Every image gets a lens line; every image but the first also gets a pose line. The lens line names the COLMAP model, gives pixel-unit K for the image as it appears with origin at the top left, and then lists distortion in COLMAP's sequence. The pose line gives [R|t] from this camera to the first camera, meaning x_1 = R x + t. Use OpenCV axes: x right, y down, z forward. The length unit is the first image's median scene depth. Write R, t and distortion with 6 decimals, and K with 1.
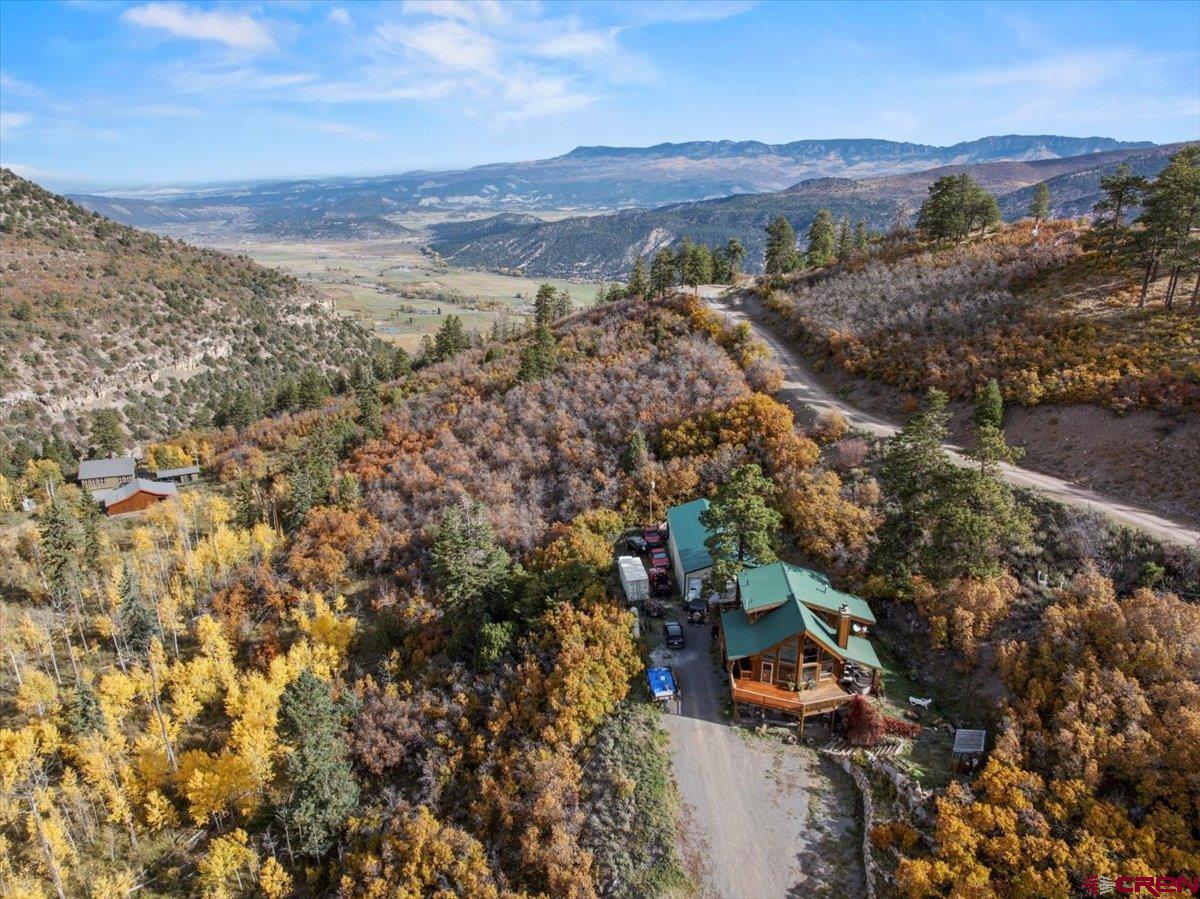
lens RADIAL K [[844.8, 0, 603.5], [0, 844.8, 448.9], [0, 0, 1]] dist [-0.037117, 0.015386]
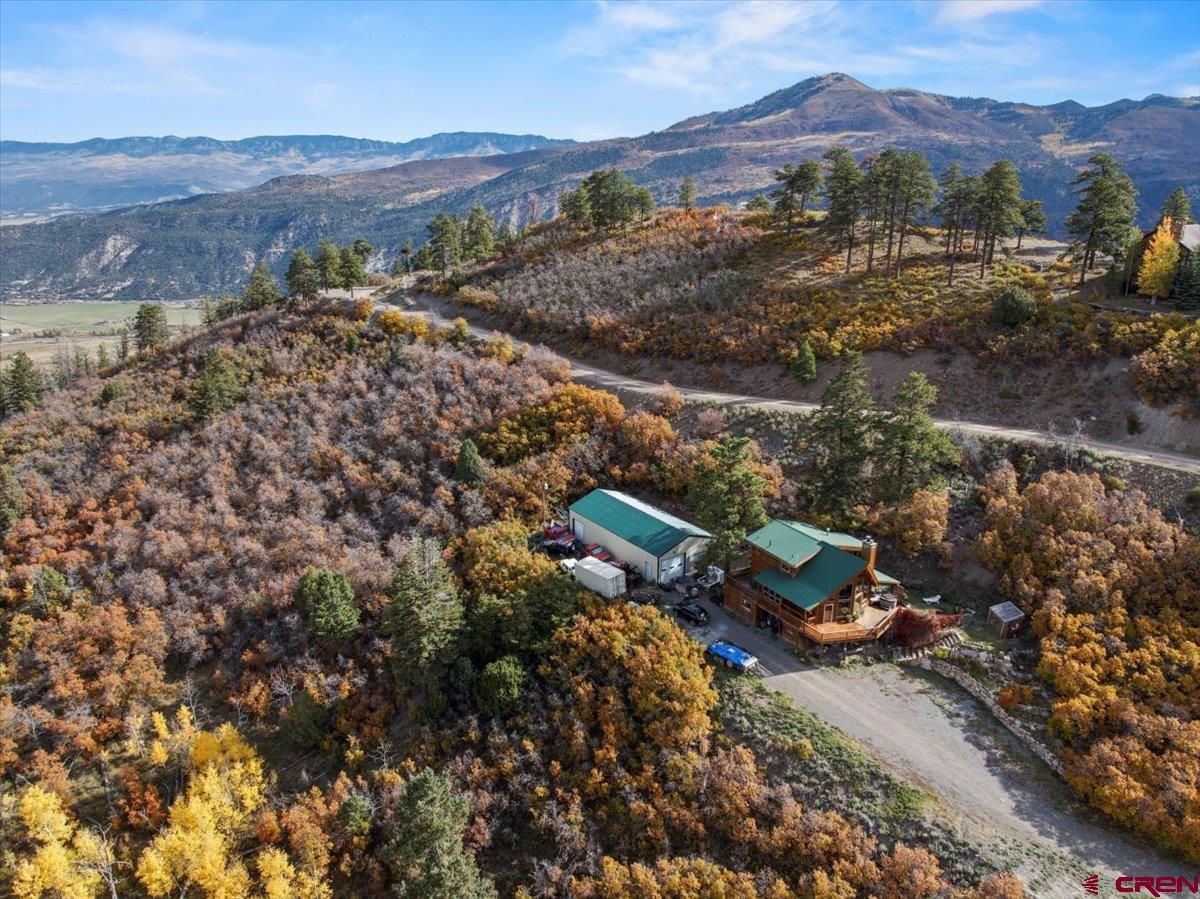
lens RADIAL K [[844.8, 0, 604.2], [0, 844.8, 447.6], [0, 0, 1]] dist [-0.037117, 0.015386]
pose [[0.830440, -0.175889, 0.528614, -0.363279], [0.174633, 0.983217, 0.052807, -0.038403], [-0.529031, 0.048460, 0.847218, 0.114053]]
